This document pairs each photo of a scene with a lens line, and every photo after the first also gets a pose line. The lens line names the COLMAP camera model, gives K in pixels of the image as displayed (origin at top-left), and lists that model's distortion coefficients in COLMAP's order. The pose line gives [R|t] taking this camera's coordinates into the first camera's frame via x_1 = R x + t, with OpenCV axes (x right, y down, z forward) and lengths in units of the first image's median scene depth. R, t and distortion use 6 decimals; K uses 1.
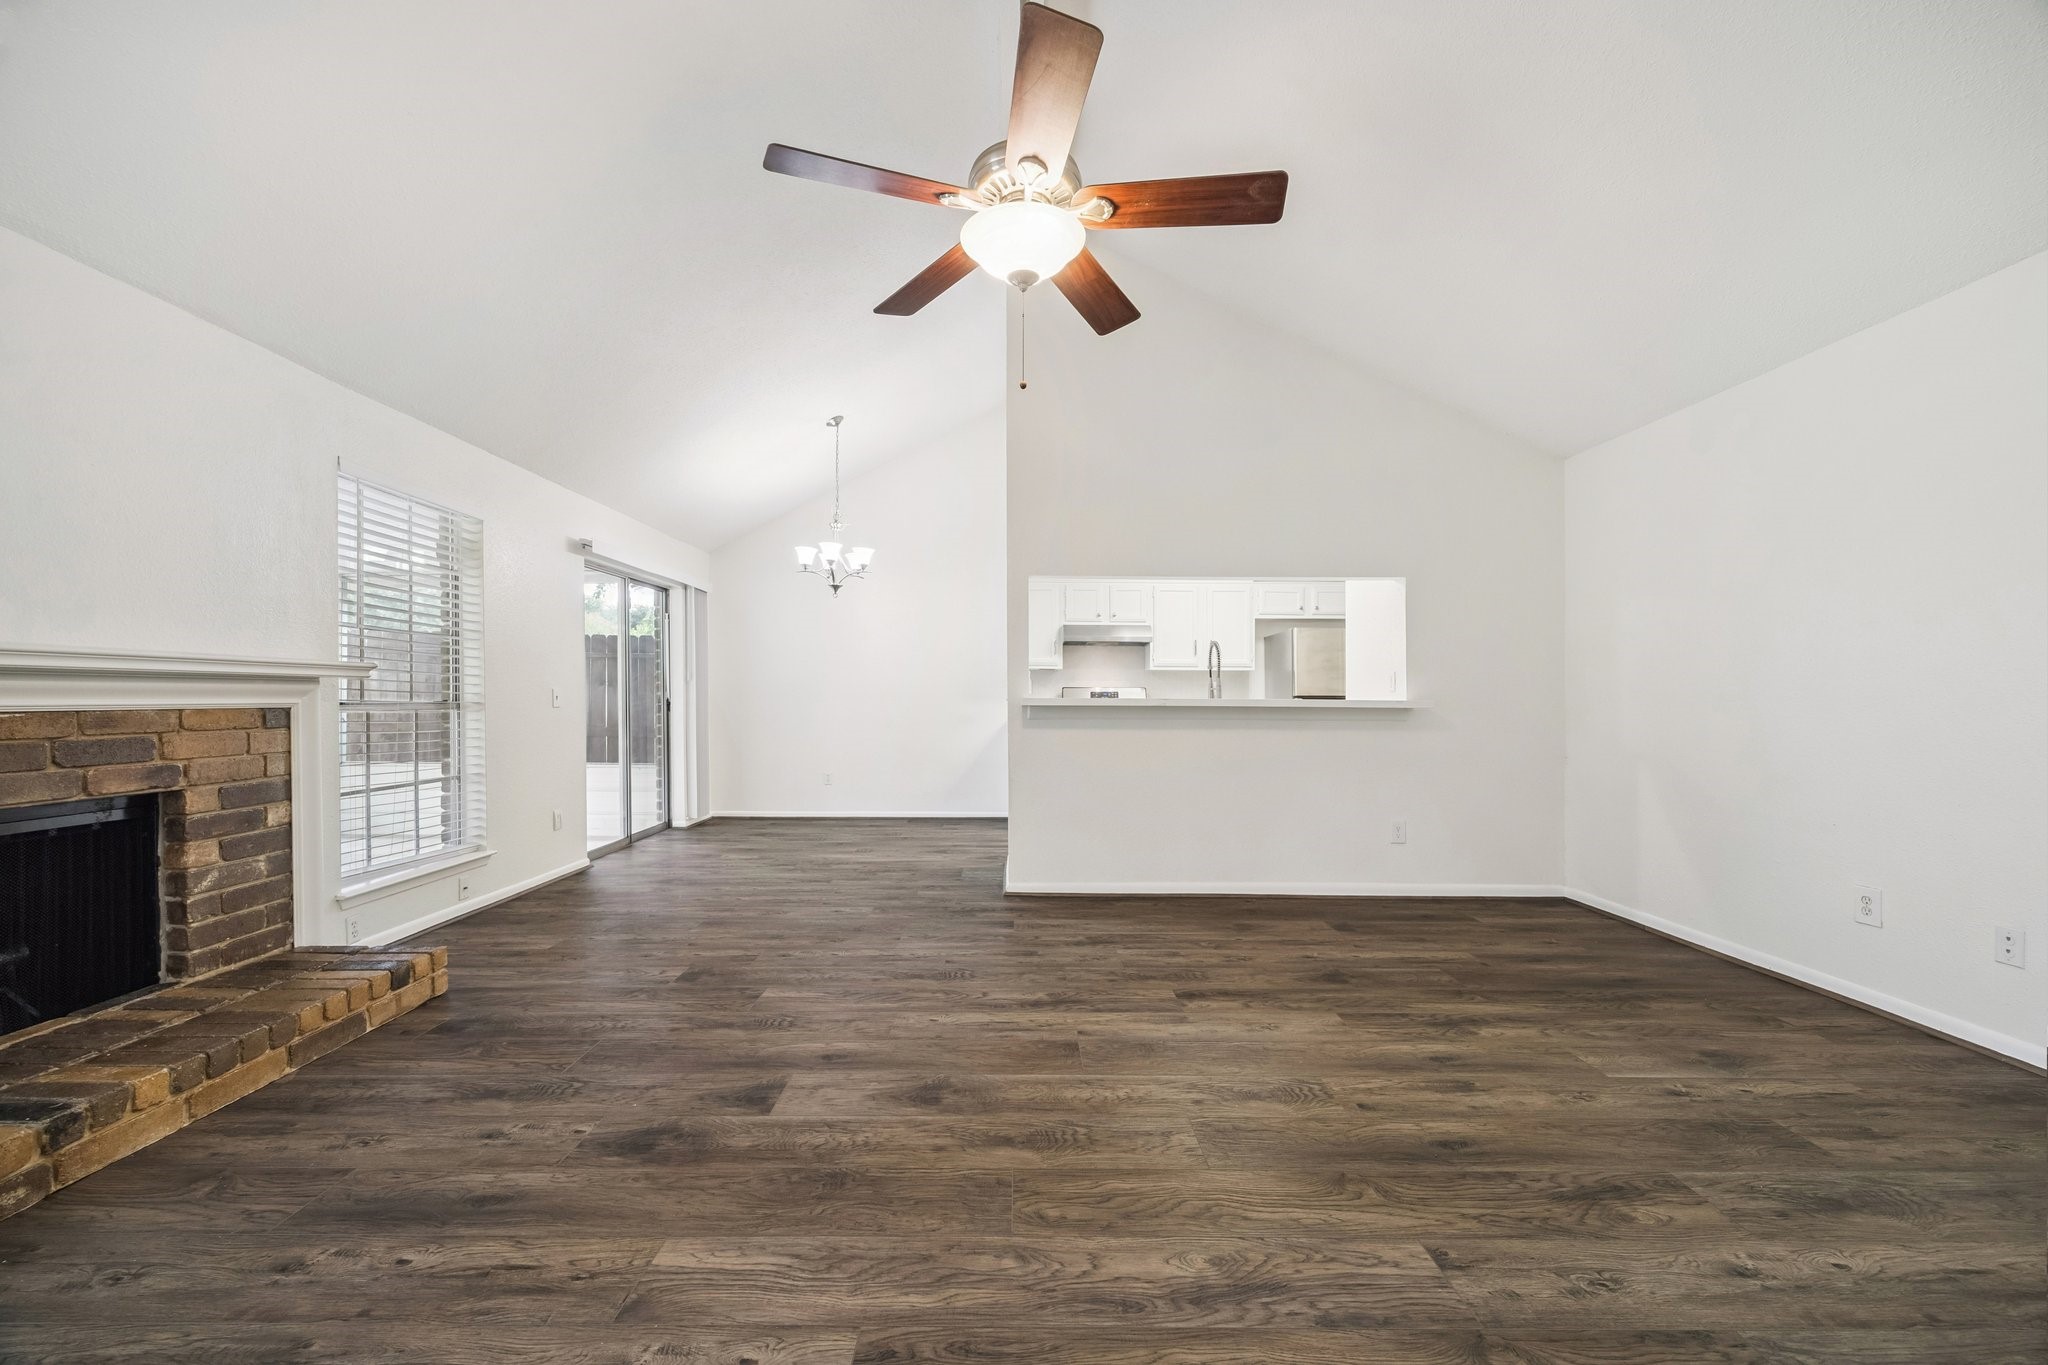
lens RADIAL K [[790.9, 0, 1019.2], [0, 790.9, 702.2], [0, 0, 1]] dist [-0.003043, 0.000711]
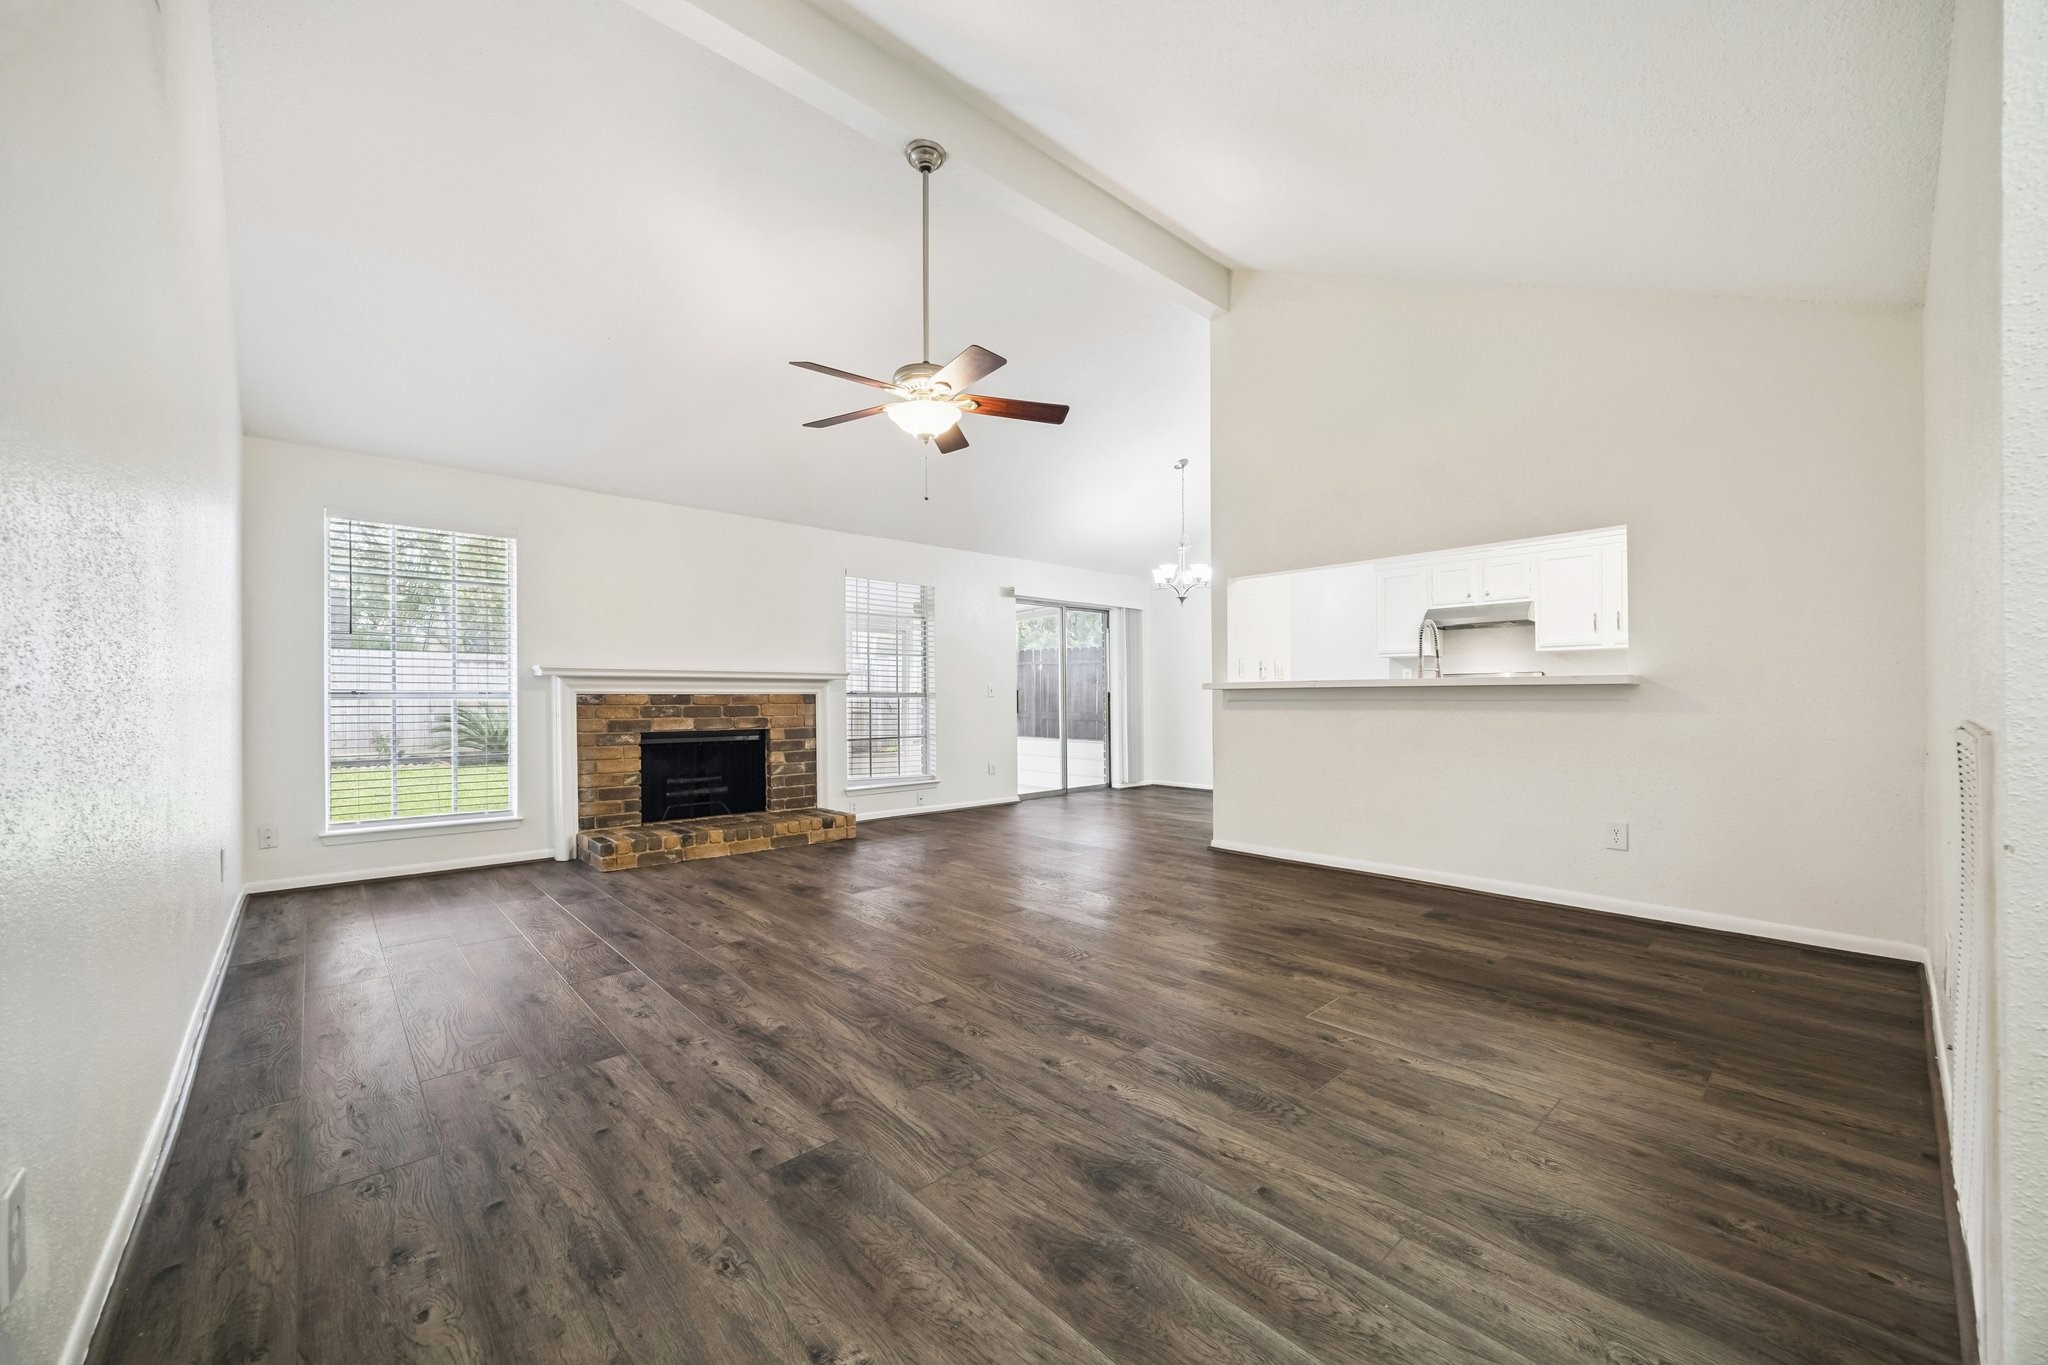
lens RADIAL K [[790.9, 0, 1037.6], [0, 790.9, 700.0], [0, 0, 1]] dist [-0.003043, 0.000711]
pose [[0.674830, -0.009087, -0.737917, 1.087344], [0.005201, 0.999958, -0.007558, 0.043391], [0.737955, 0.001262, 0.674849, 0.009387]]
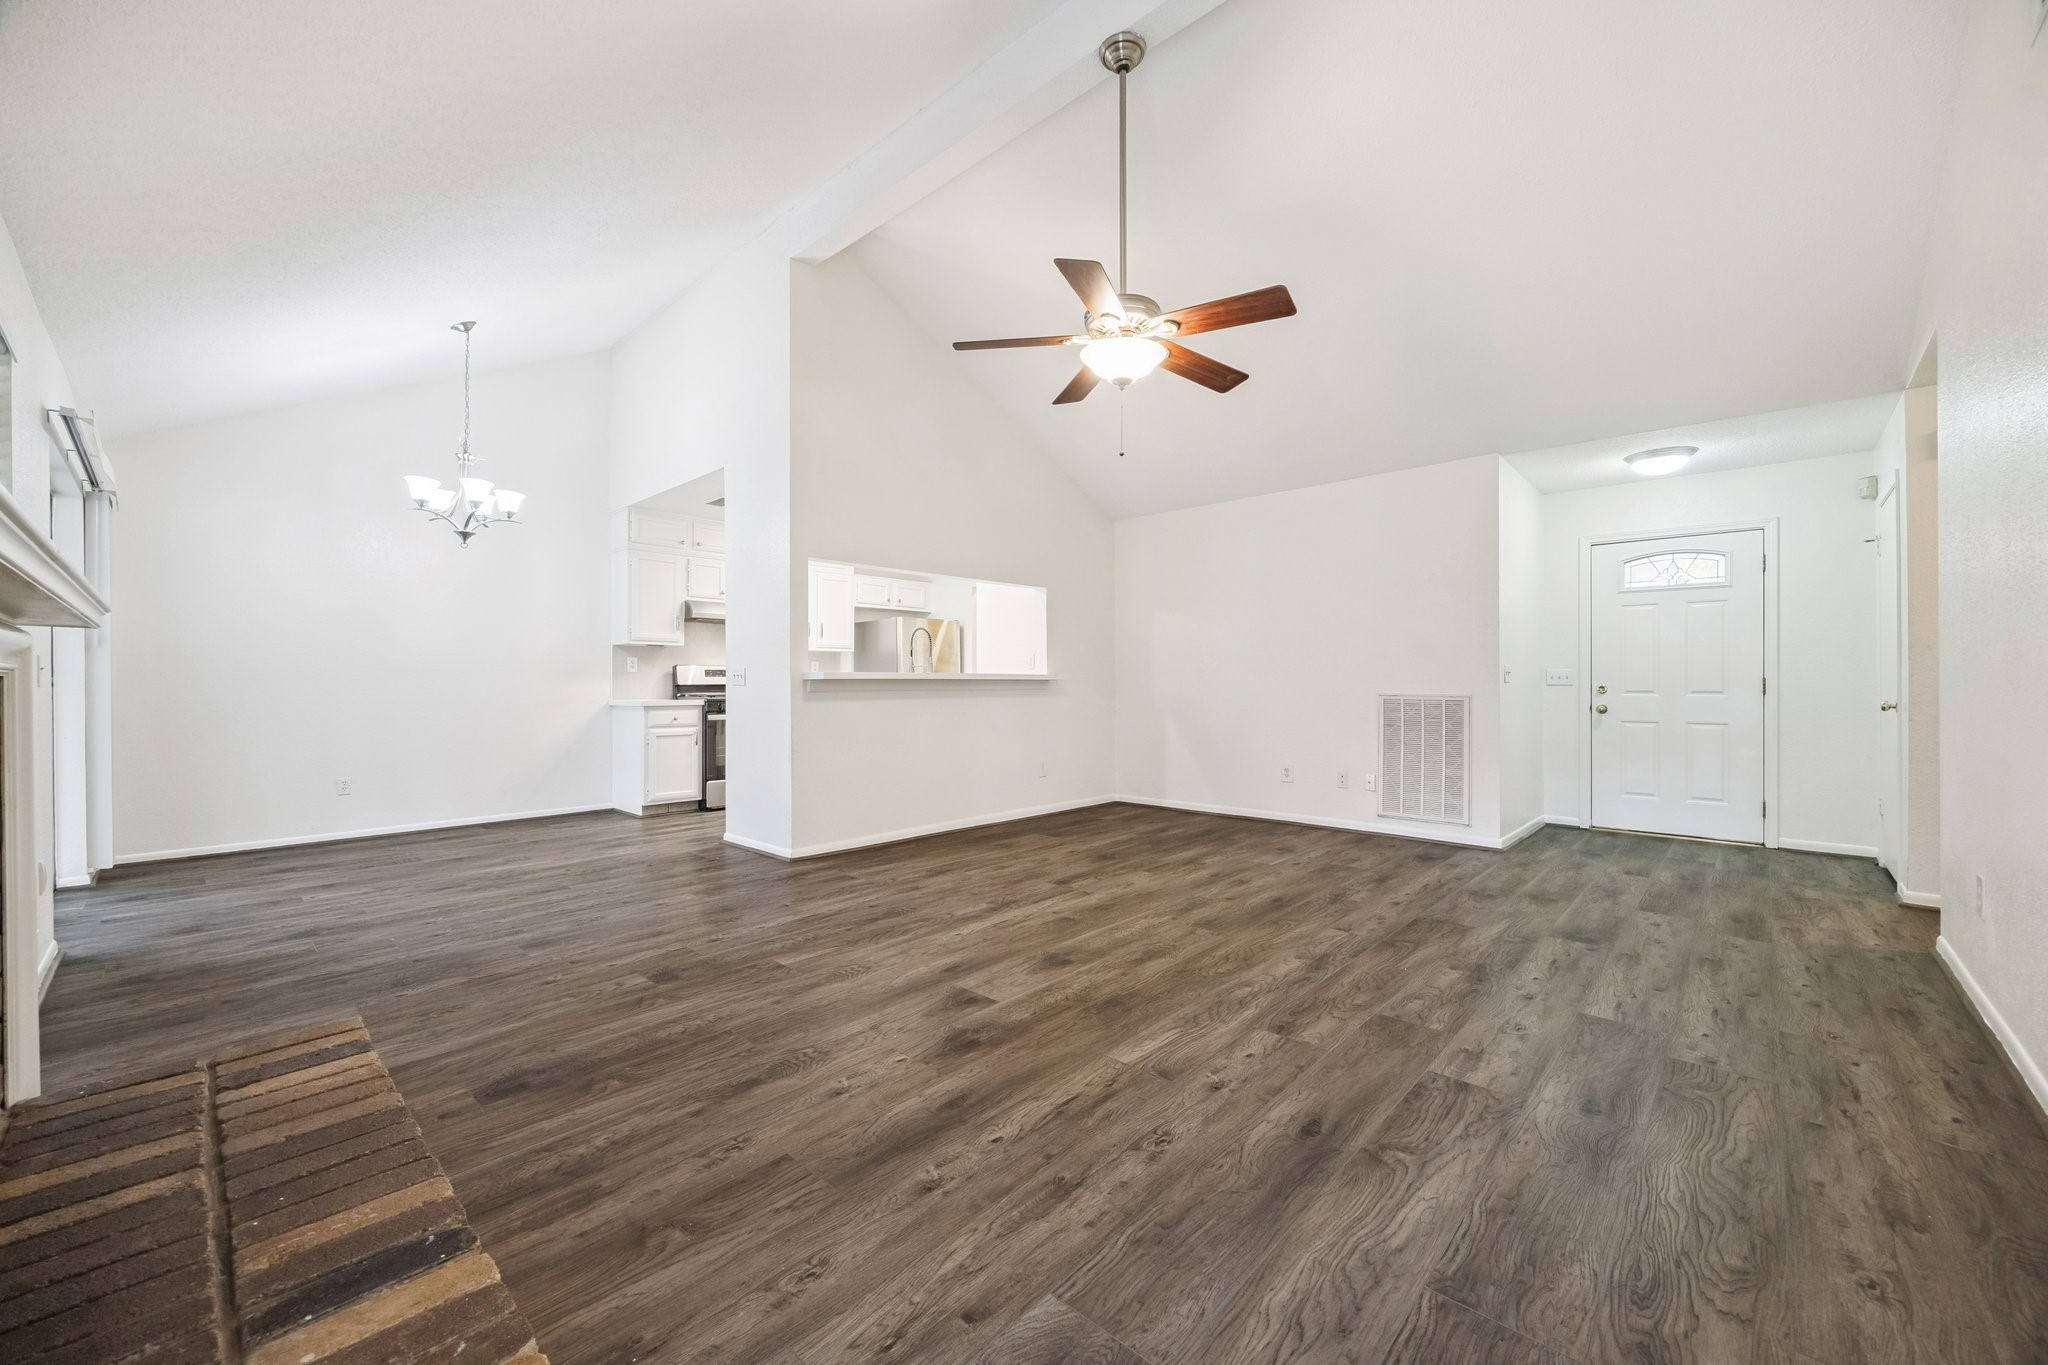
lens RADIAL K [[790.9, 0, 1036.5], [0, 790.9, 675.5], [0, 0, 1]] dist [-0.003043, 0.000711]
pose [[0.678188, -0.000190, 0.734889, -0.886476], [0.011269, 0.999885, -0.010141, 0.021856], [-0.734802, 0.015159, 0.678112, 0.088456]]
